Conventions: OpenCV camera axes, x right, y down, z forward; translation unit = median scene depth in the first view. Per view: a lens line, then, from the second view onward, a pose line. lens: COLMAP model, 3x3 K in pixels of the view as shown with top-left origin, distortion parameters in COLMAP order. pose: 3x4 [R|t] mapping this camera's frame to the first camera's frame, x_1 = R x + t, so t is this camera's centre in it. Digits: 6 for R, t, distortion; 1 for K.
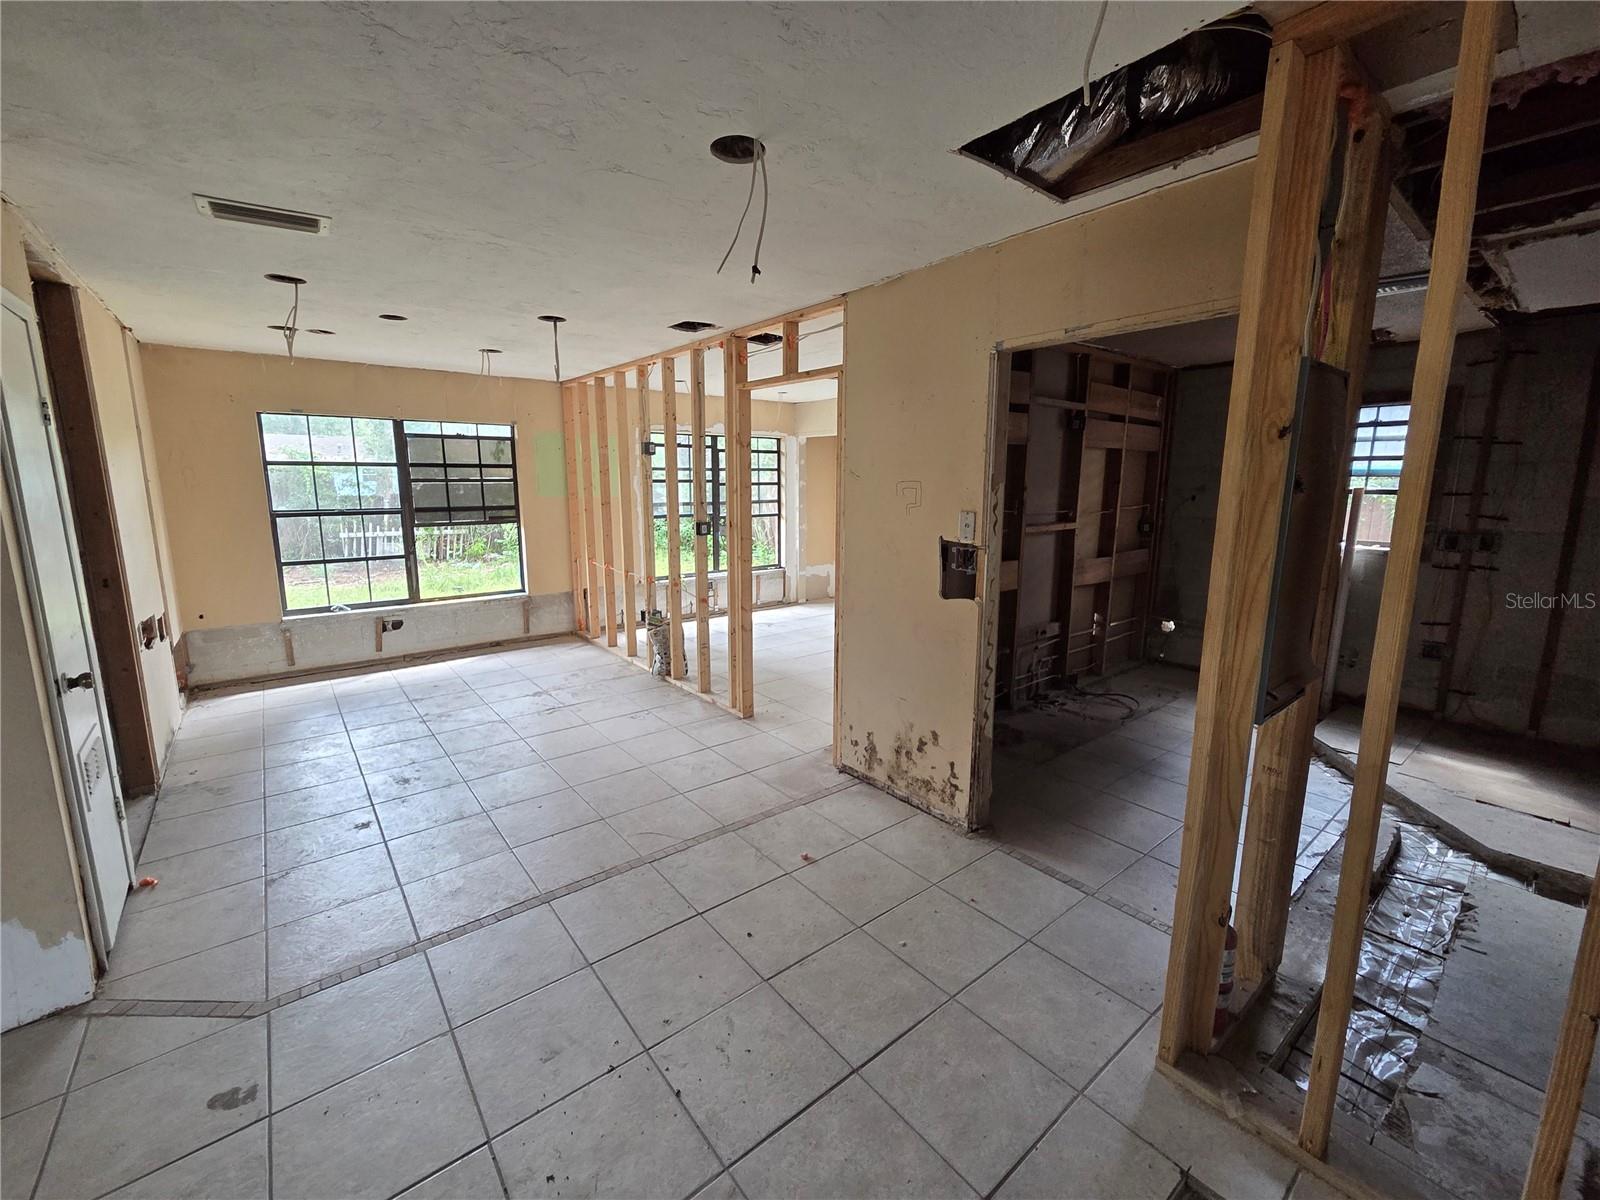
lens RADIAL K [[655.5, 0, 796.3], [0, 655.5, 592.8], [0, 0, 1]] dist [-0.000790, -0.000375]
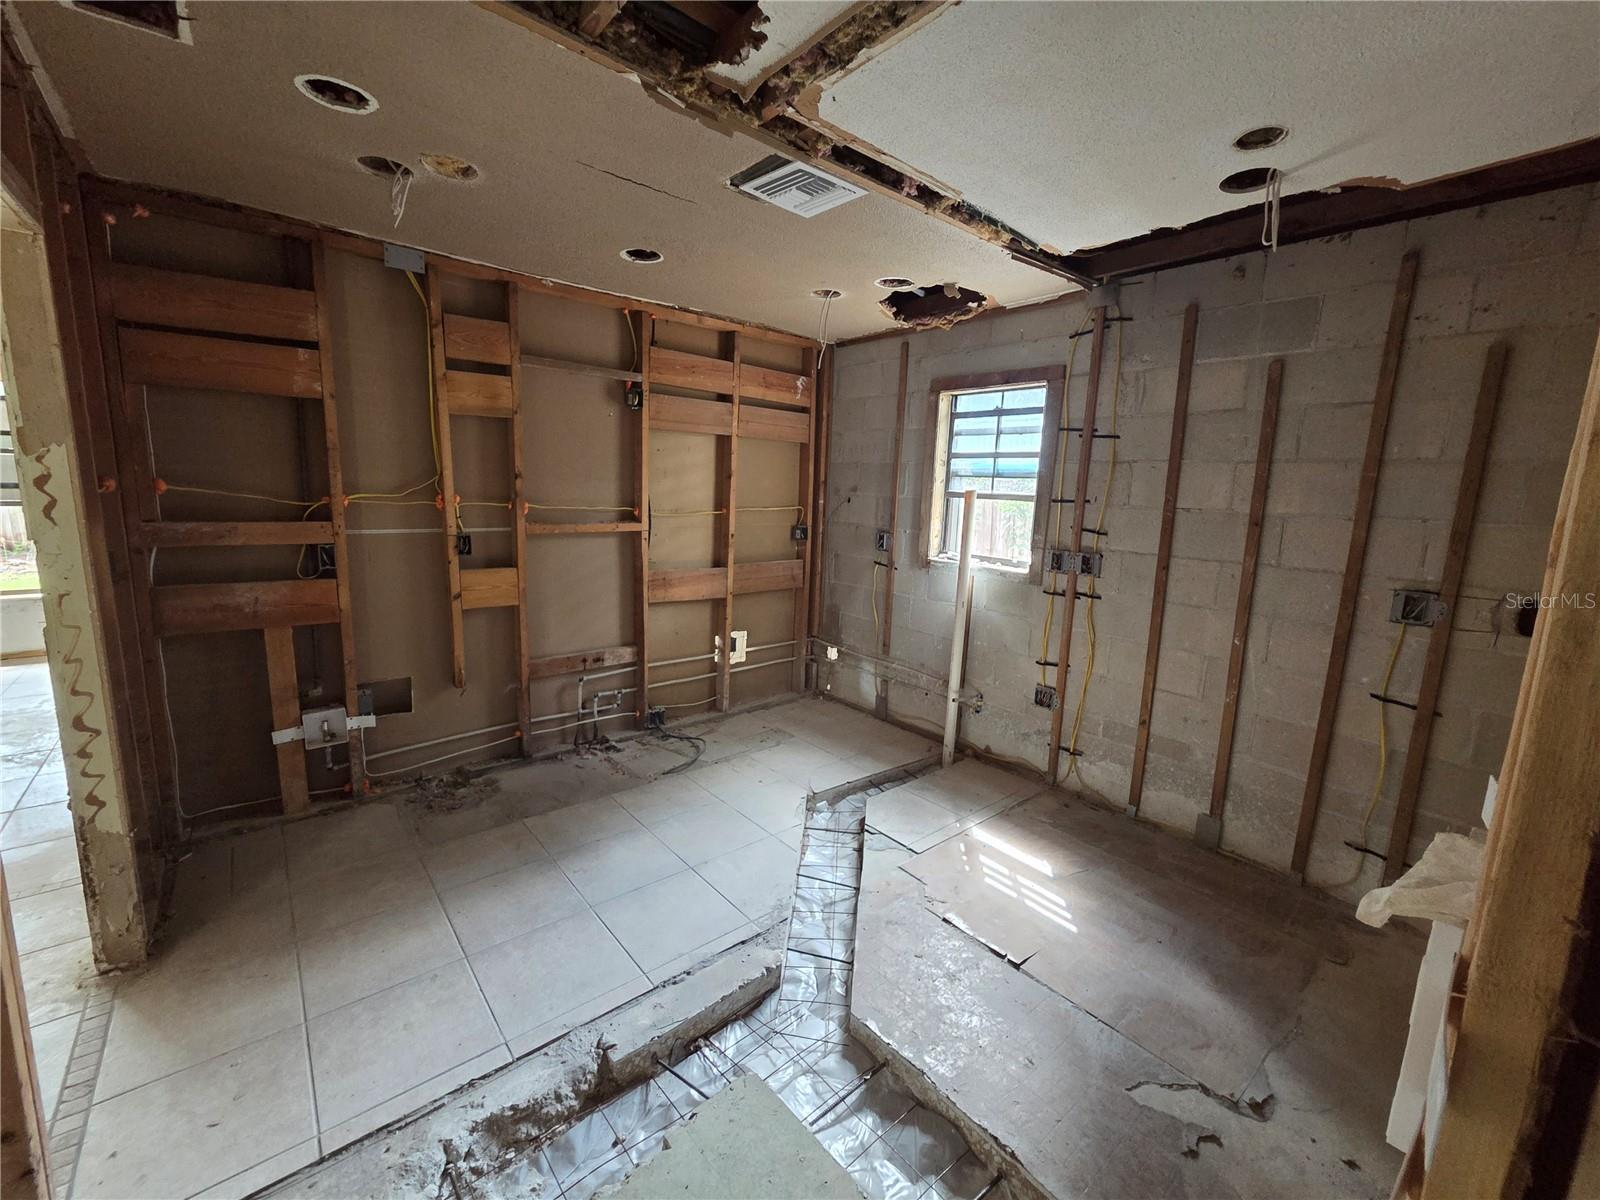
lens RADIAL K [[655.5, 0, 796.3], [0, 655.5, 592.8], [0, 0, 1]] dist [-0.000790, -0.000375]
pose [[0.999105, 0.028698, 0.031061, 0.632838], [-0.028487, 0.999568, -0.007209, -0.023681], [-0.031254, 0.006318, 0.999492, 0.208896]]
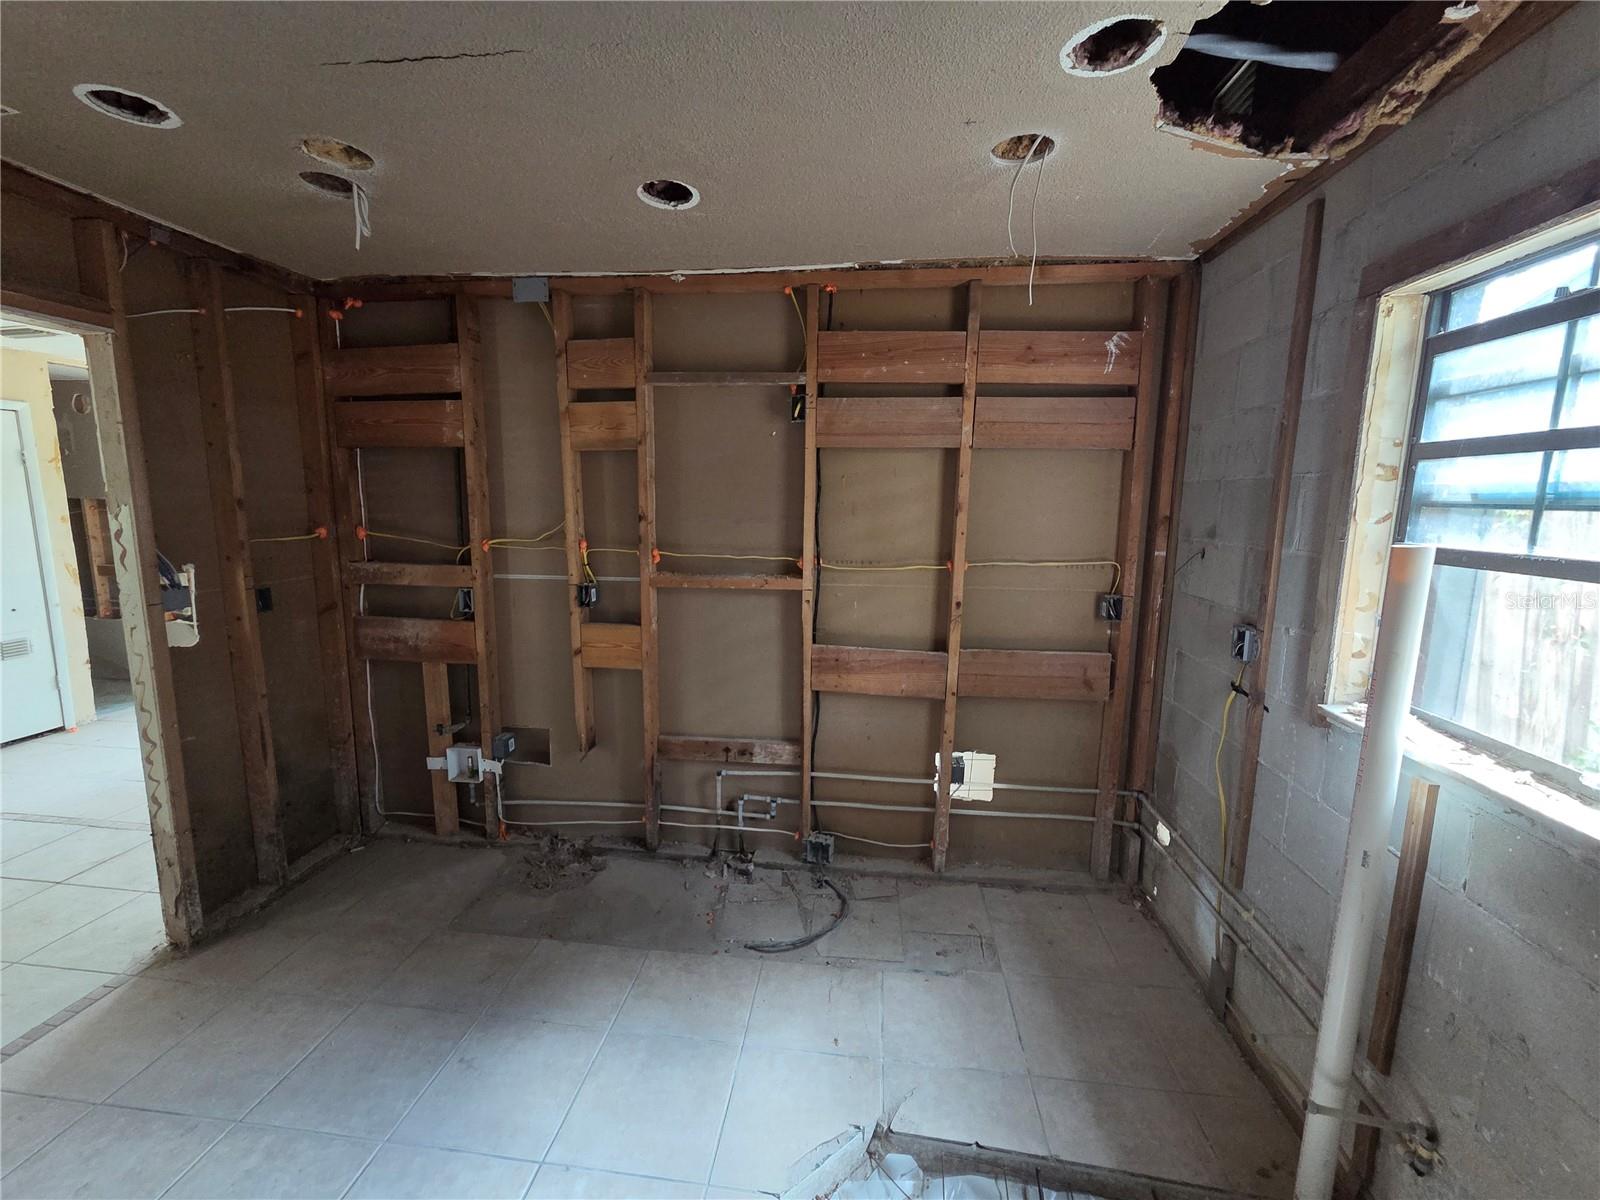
lens RADIAL K [[655.5, 0, 796.3], [0, 655.5, 592.8], [0, 0, 1]] dist [-0.000790, -0.000375]
pose [[0.704089, 0.107534, -0.701922, 0.884095], [-0.130628, 0.991213, 0.020822, -0.114447], [0.697993, 0.077030, 0.711949, 0.627056]]
